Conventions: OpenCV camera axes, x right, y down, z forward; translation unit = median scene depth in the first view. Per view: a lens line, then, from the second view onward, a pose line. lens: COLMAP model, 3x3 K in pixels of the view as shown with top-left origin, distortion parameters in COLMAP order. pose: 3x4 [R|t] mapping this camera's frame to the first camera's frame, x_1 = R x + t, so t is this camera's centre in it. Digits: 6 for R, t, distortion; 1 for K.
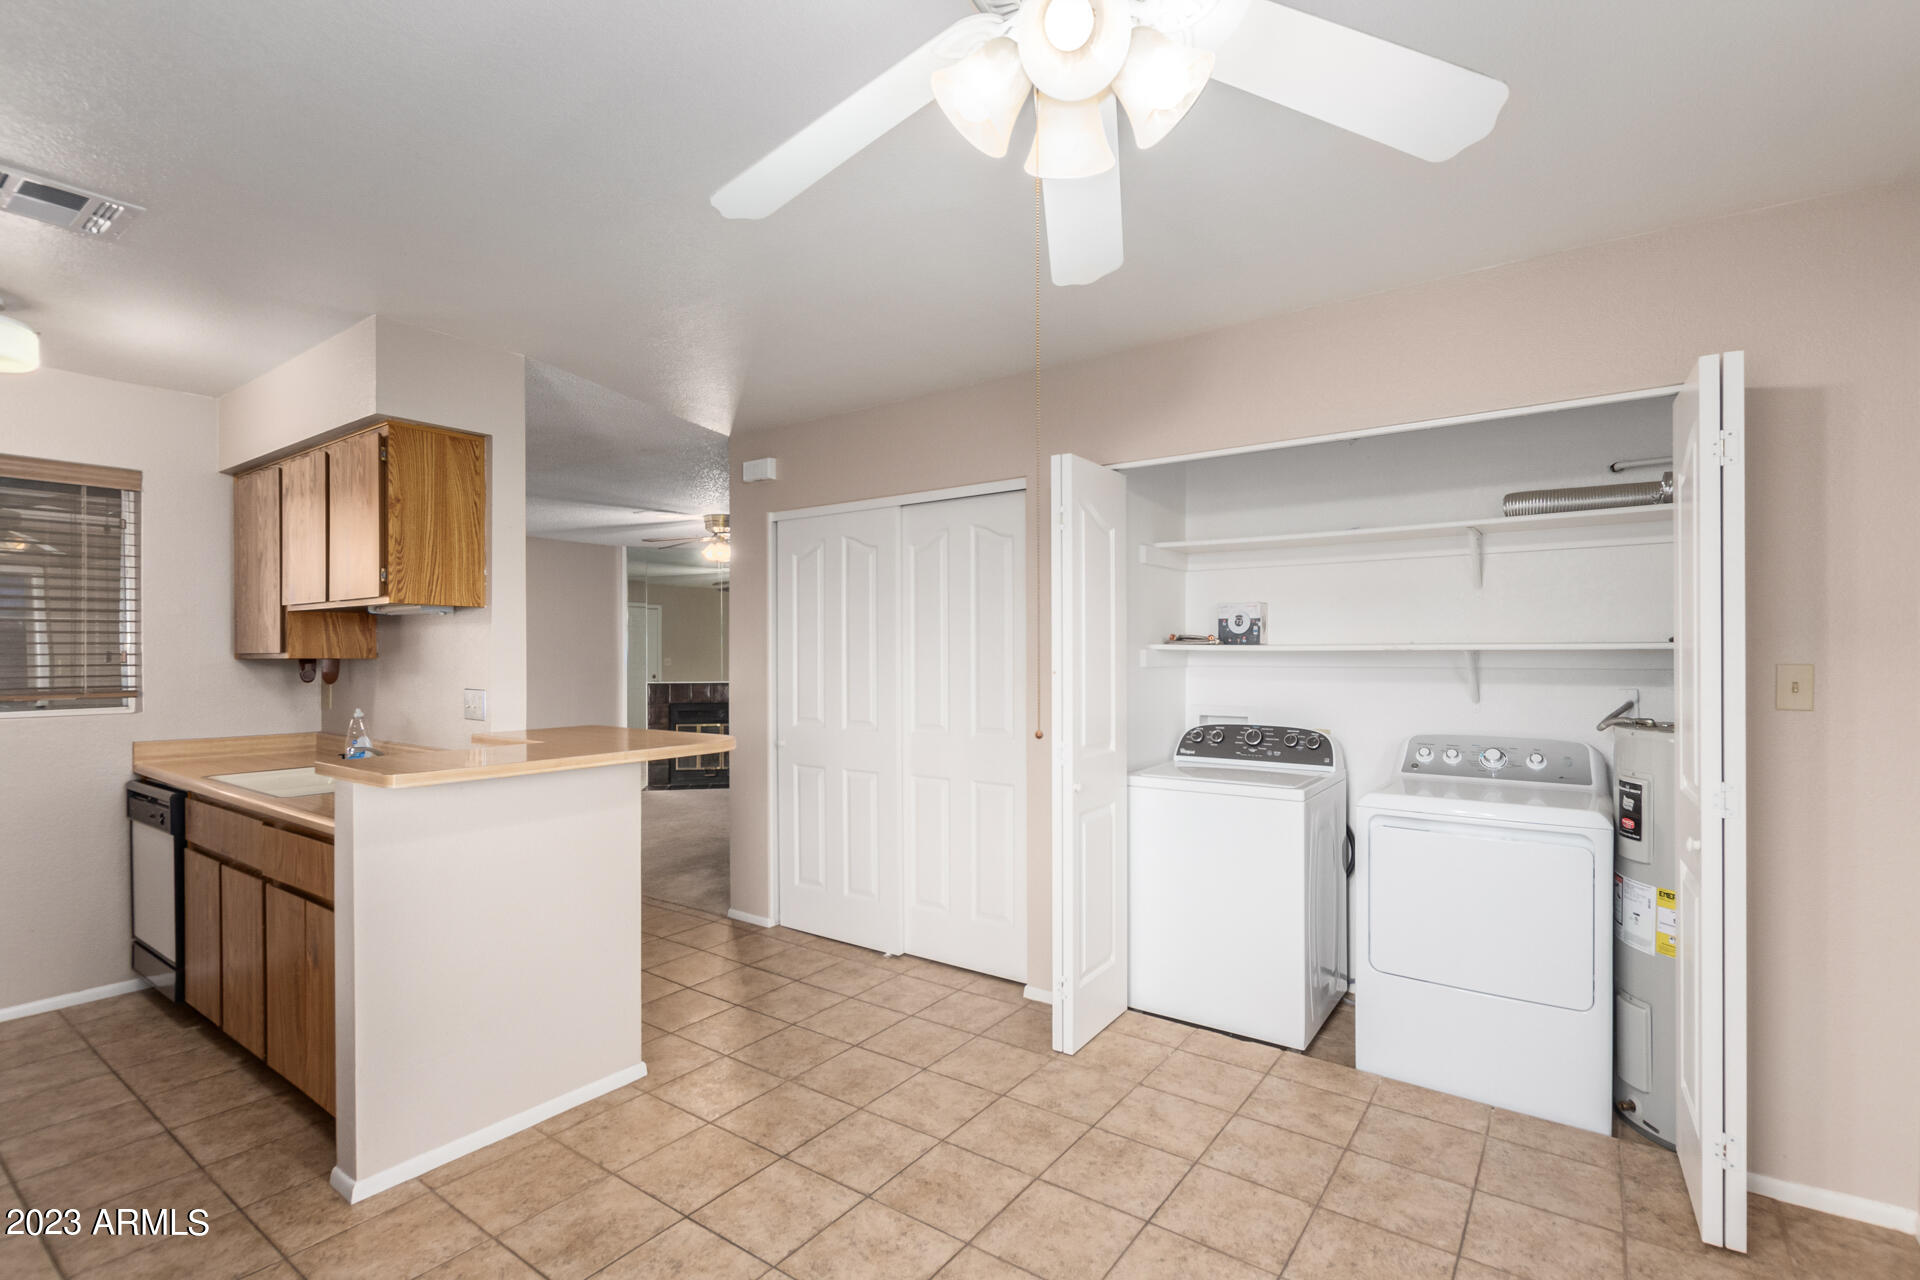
lens RADIAL K [[879.2, 0, 966.4], [0, 879.2, 658.8], [0, 0, 1]] dist [0.002170, -0.000787]
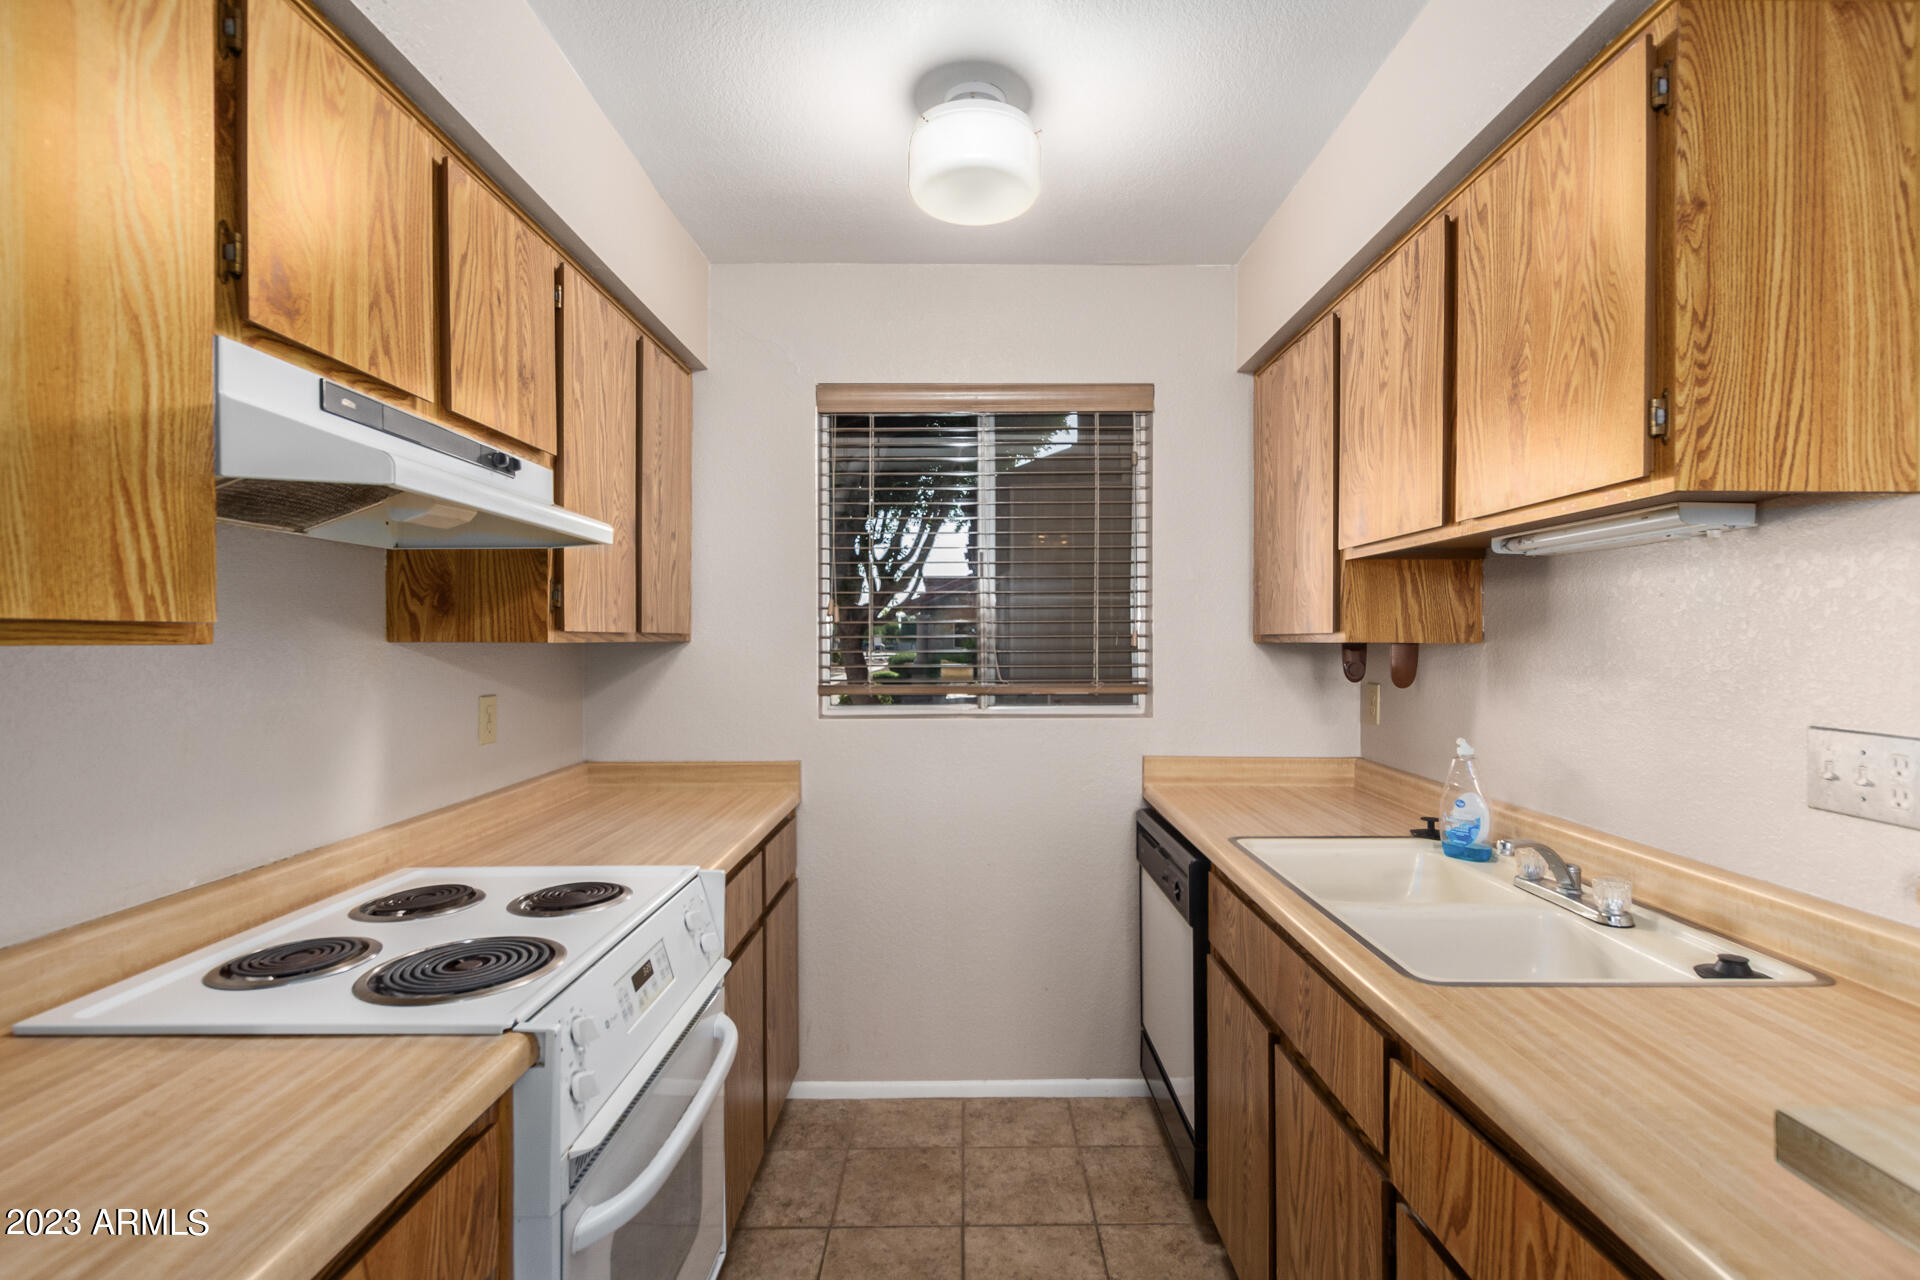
lens RADIAL K [[879.2, 0, 965.4], [0, 879.2, 642.2], [0, 0, 1]] dist [0.002170, -0.000787]
pose [[0.581158, 0.004015, -0.813781, -0.488326], [-0.005575, 0.999984, 0.000952, 0.000345], [0.813772, 0.003983, 0.581171, 0.506683]]
